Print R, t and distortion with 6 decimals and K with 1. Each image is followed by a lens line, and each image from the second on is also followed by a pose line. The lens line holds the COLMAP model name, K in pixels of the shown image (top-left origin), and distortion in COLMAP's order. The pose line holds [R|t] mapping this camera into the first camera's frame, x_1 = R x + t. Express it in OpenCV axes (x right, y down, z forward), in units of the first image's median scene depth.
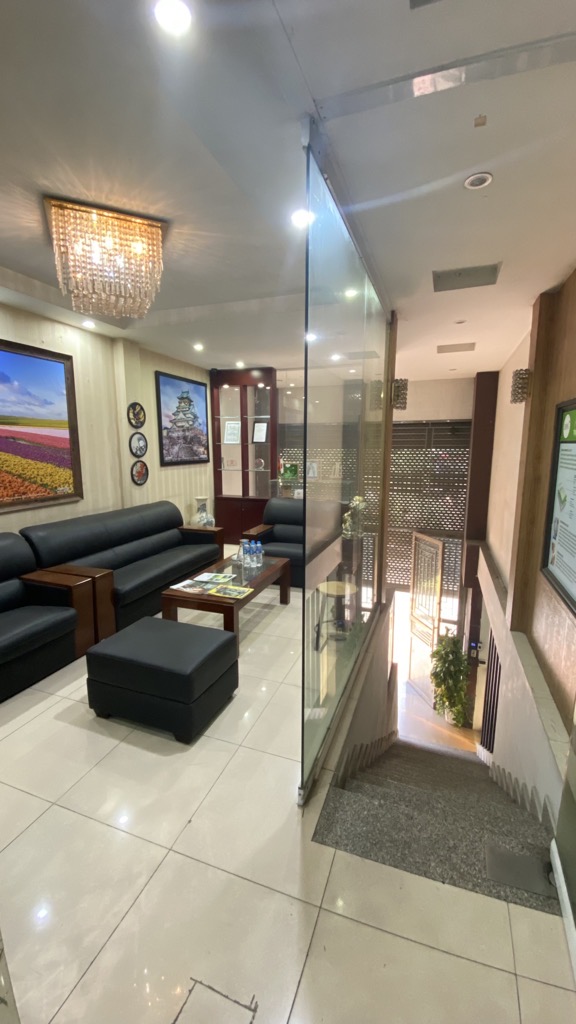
lens RADIAL K [[421.0, 0, 282.2], [0, 421.0, 506.4], [0, 0, 1]] dist [0.027894, -0.026163]
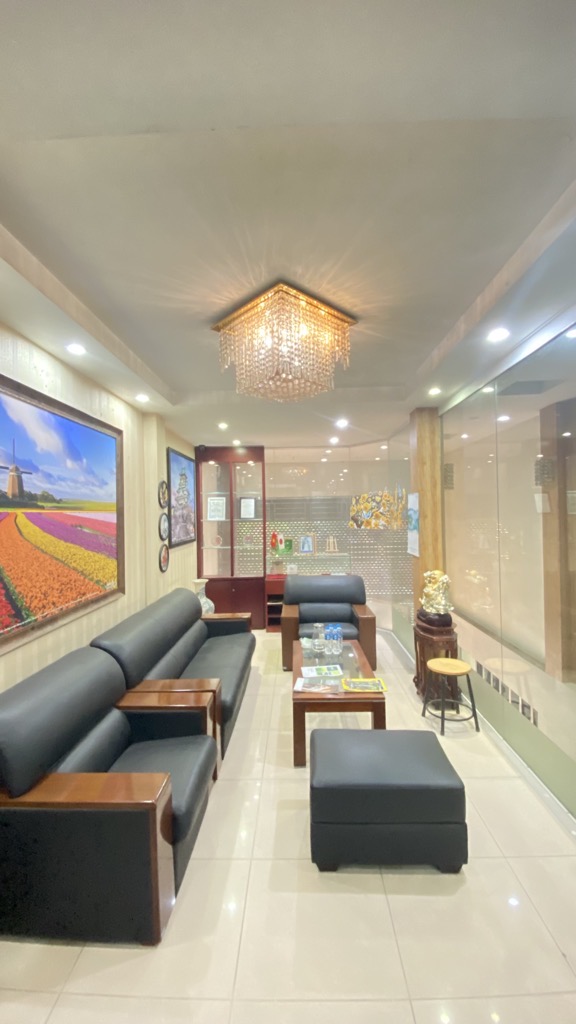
lens RADIAL K [[421.0, 0, 282.2], [0, 421.0, 506.4], [0, 0, 1]] dist [0.027894, -0.026163]
pose [[0.946025, -0.012749, 0.323842, -0.464945], [0.064995, 0.986390, -0.151034, -0.044415], [-0.317509, 0.163930, 0.933978, 0.097908]]
